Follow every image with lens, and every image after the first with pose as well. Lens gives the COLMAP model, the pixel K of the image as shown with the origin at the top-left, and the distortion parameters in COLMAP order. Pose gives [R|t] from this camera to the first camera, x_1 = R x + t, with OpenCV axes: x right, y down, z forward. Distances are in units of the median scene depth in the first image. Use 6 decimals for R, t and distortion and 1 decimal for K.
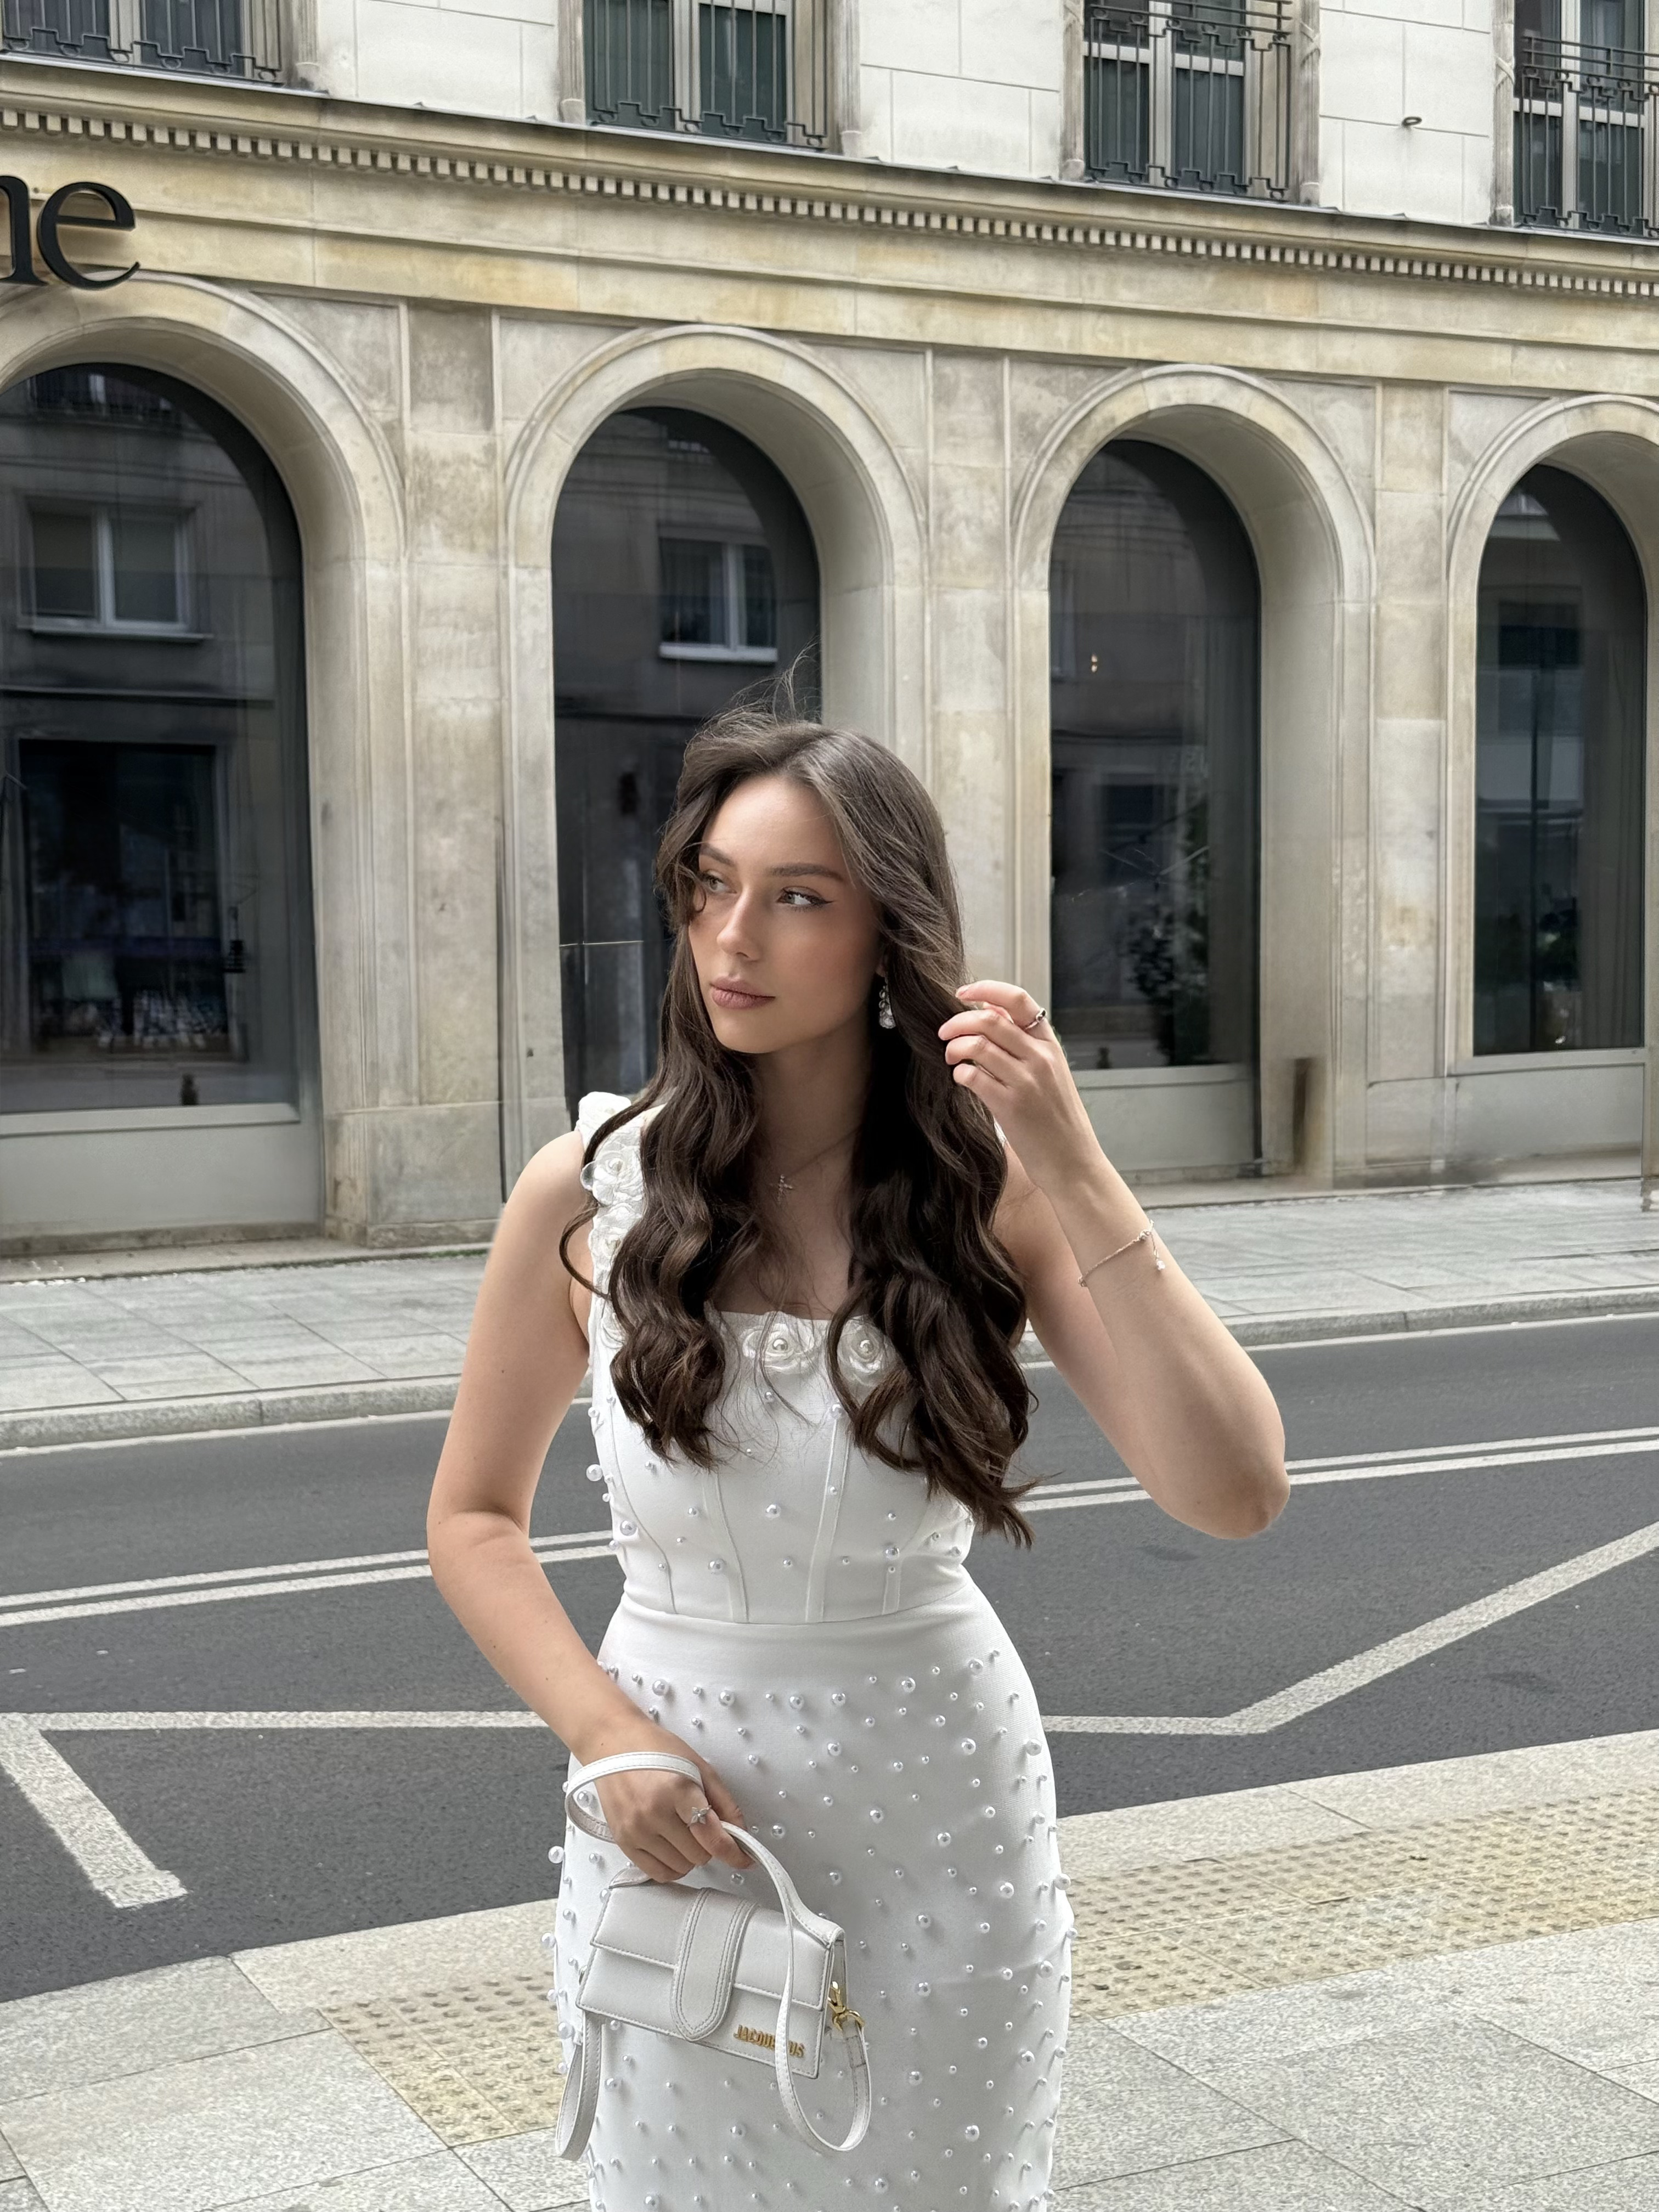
lens RADIAL K [[2974.7, 0, 813.3], [0, 2974.7, 1095.0], [0, 0, 1]] dist [0.105934, 0.000000]
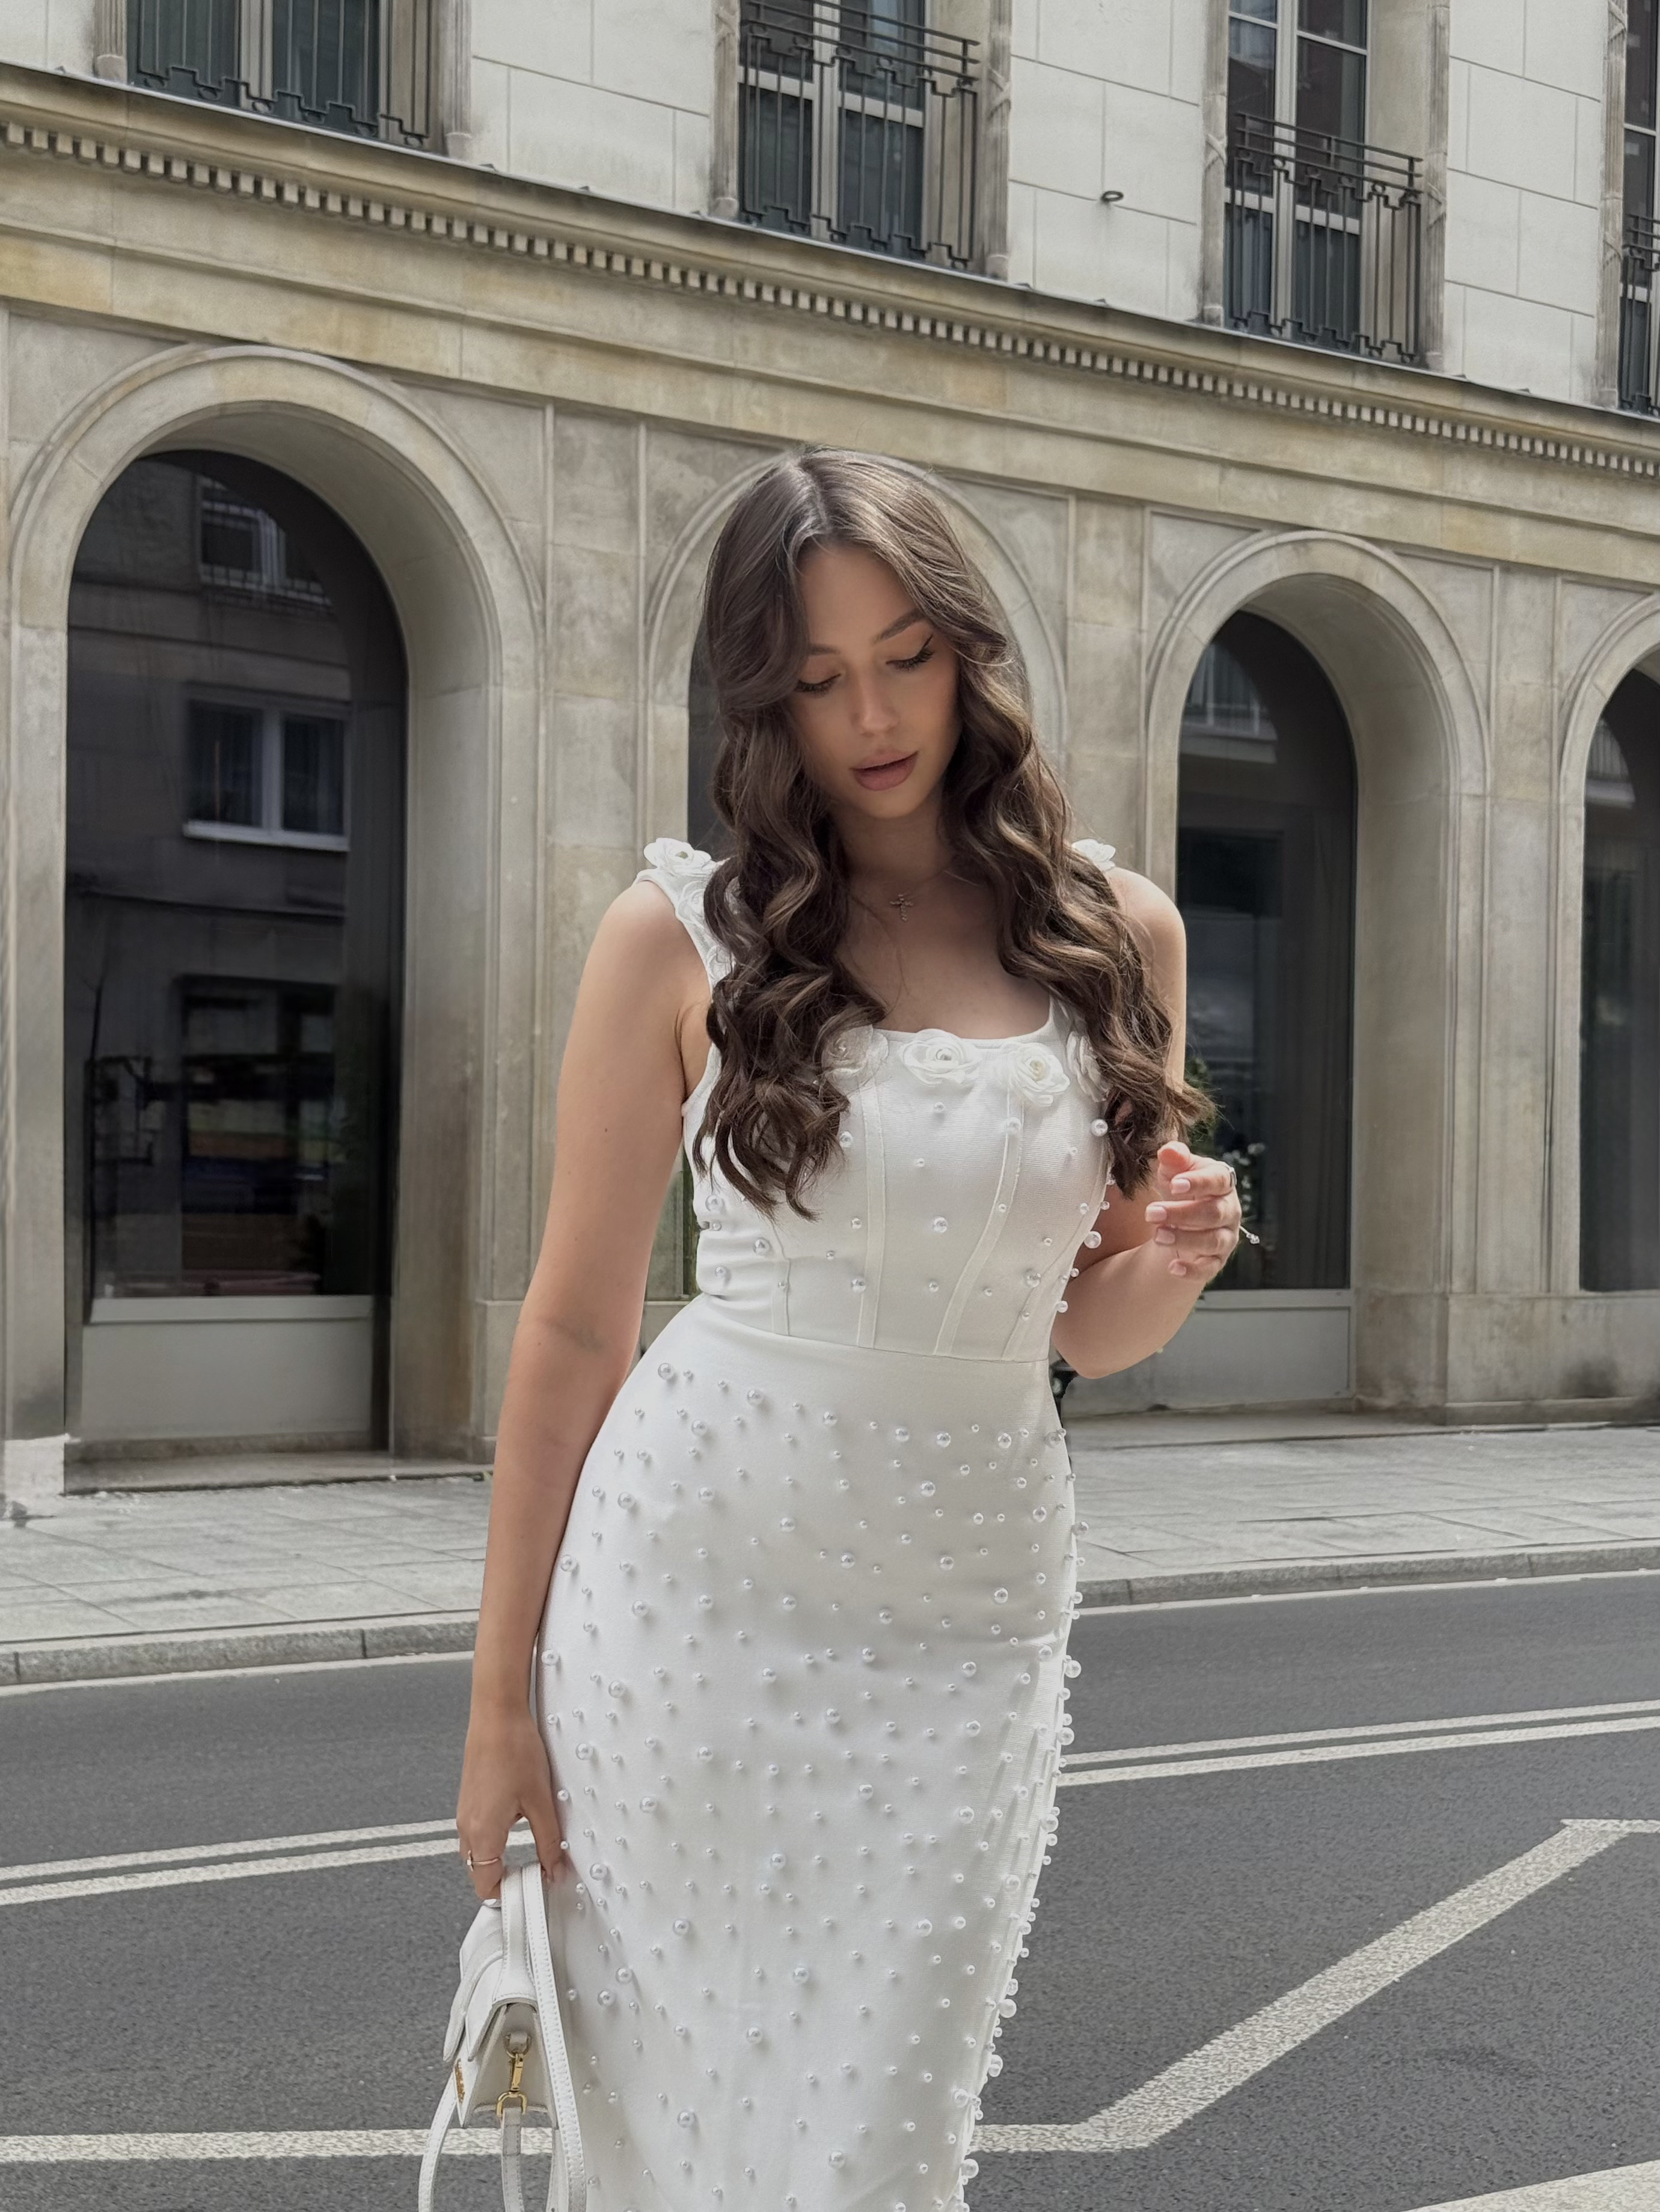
lens RADIAL K [[3262.7, 0, 844.0], [0, 3262.7, 1201.2], [0, 0, 1]] dist [0.115458, 0.000000]
pose [[0.987853, 0.027503, 0.152941, -0.013396], [-0.018951, 0.998189, -0.057097, 0.018502], [-0.154234, 0.053505, 0.986585, 0.110839]]
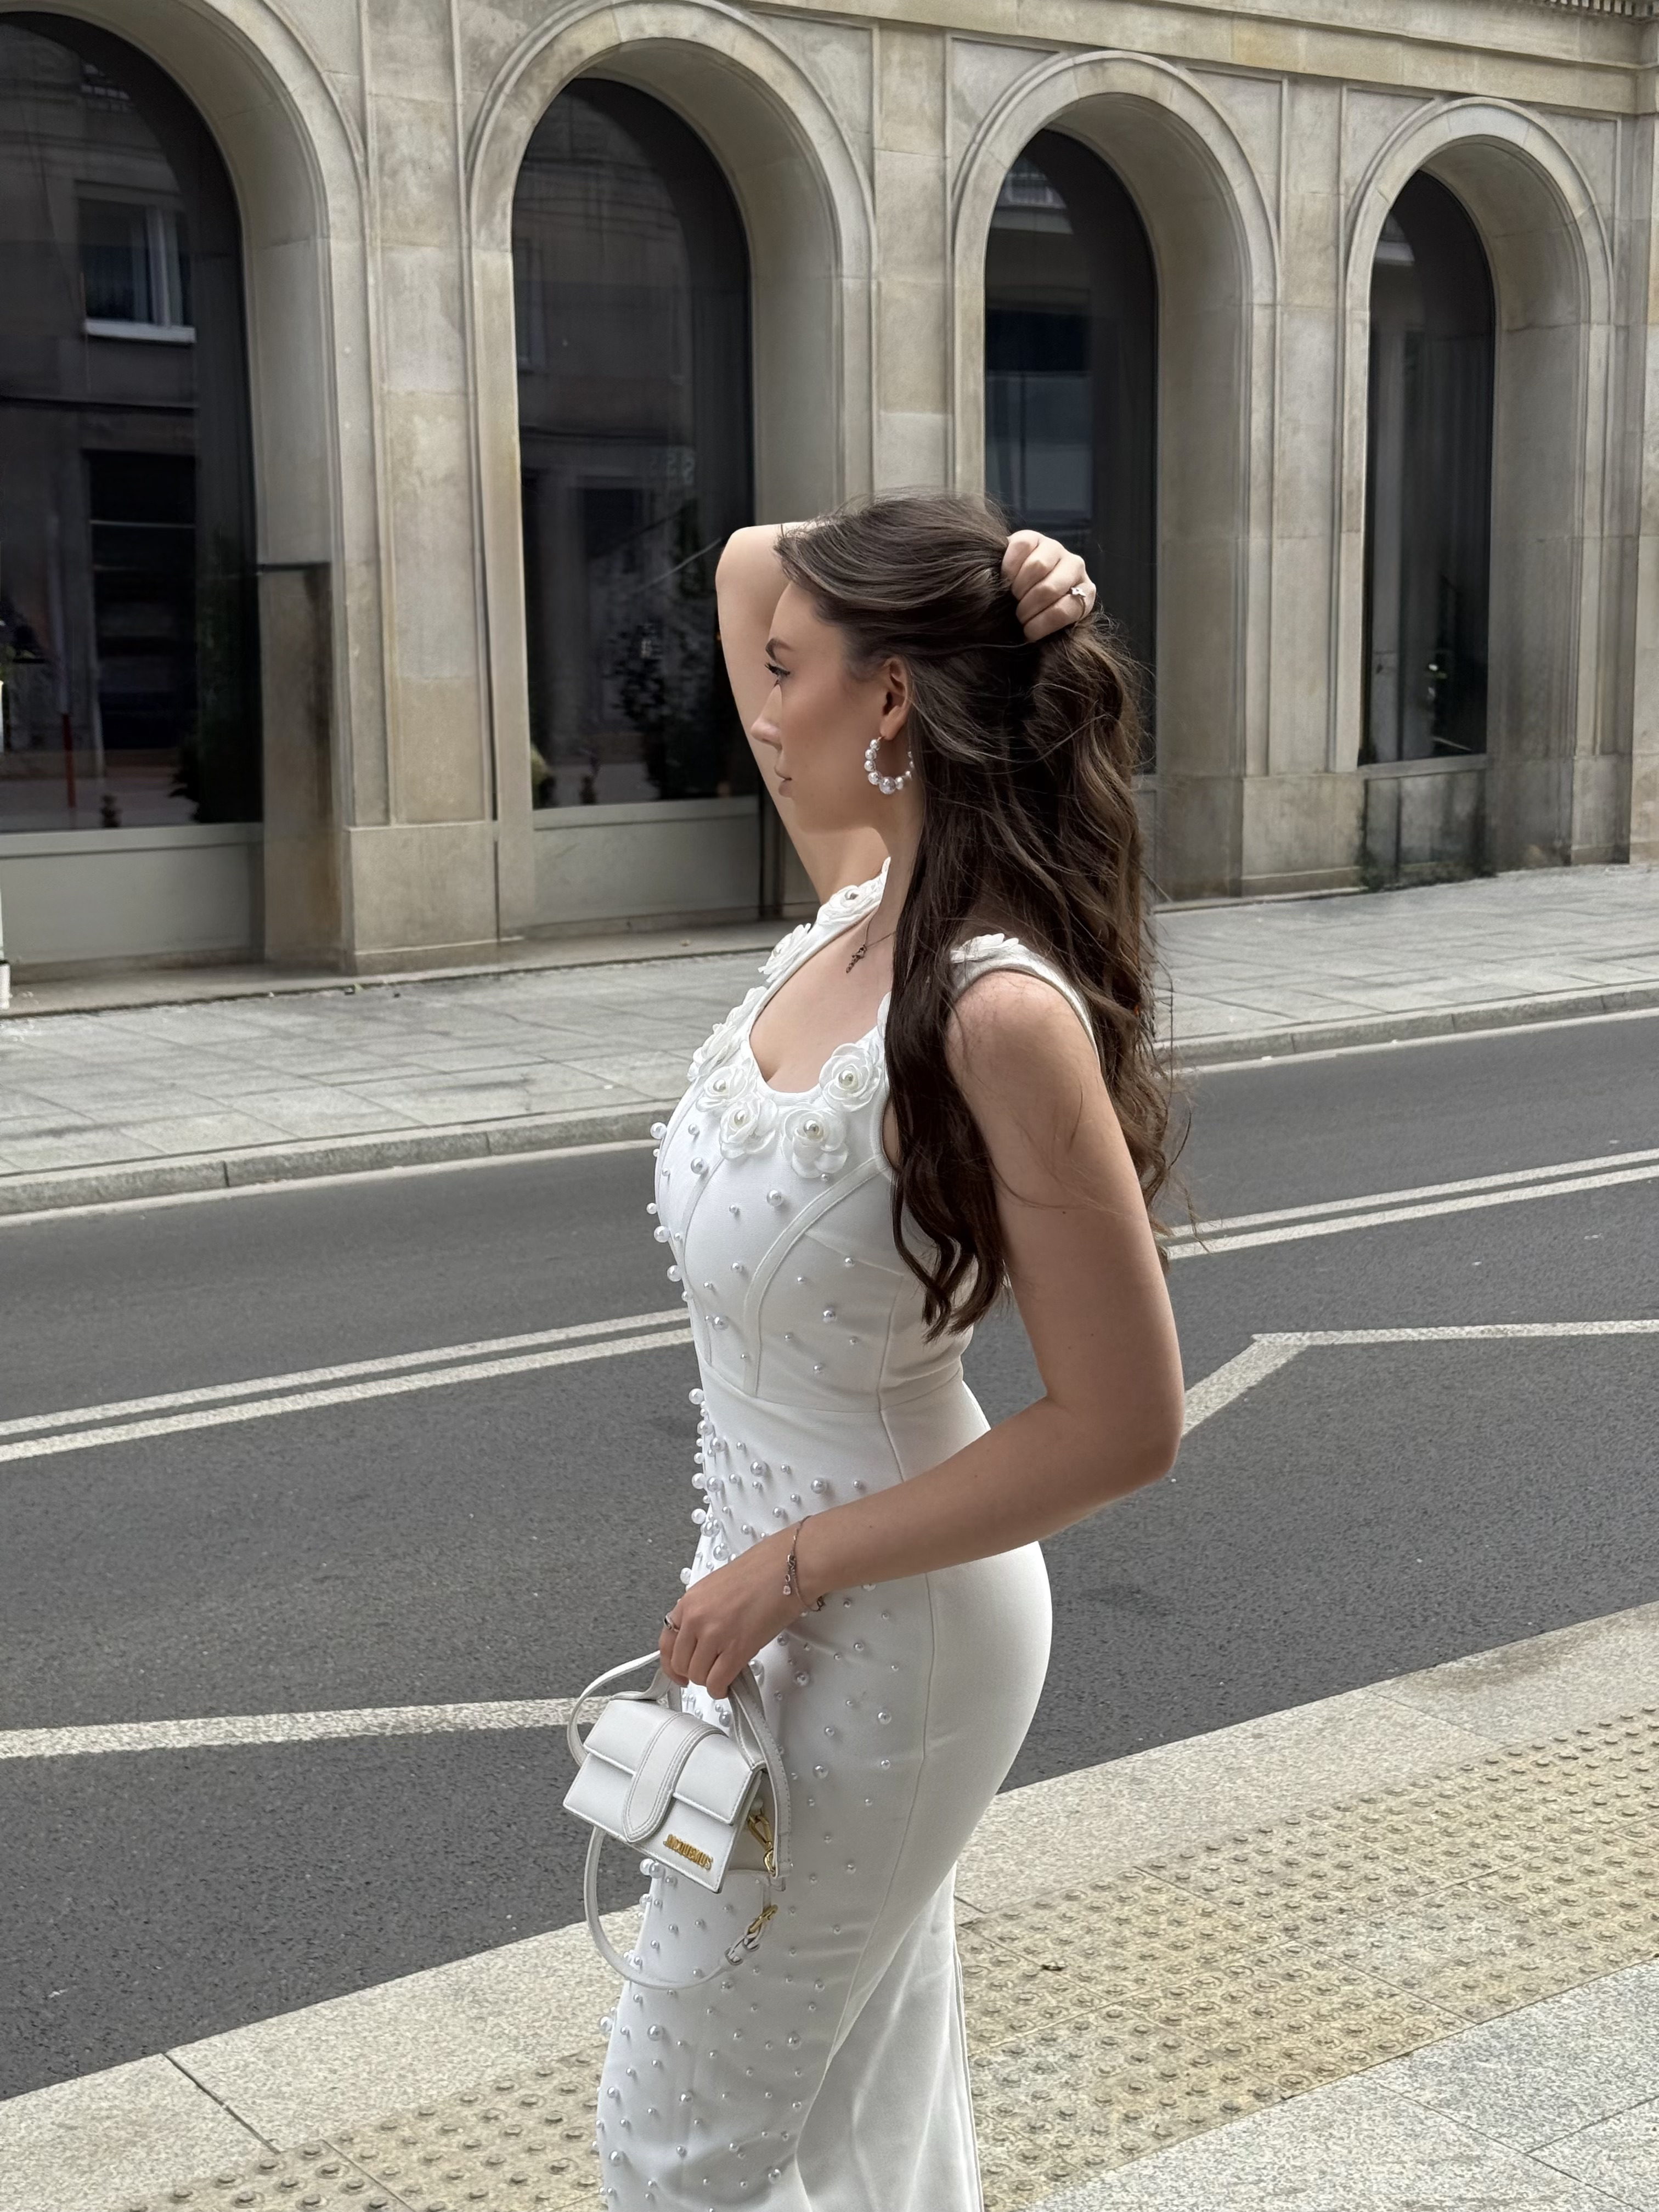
lens RADIAL K [[2974.7, 0, 848.1], [0, 2974.7, 1096.6], [0, 0, 1]] dist [0.105934, 0.000000]
pose [[0.982941, -0.029186, 0.181592, 0.009278], [0.011745, 0.995275, 0.096388, -0.007250], [-0.183547, -0.092611, 0.978639, 0.104195]]
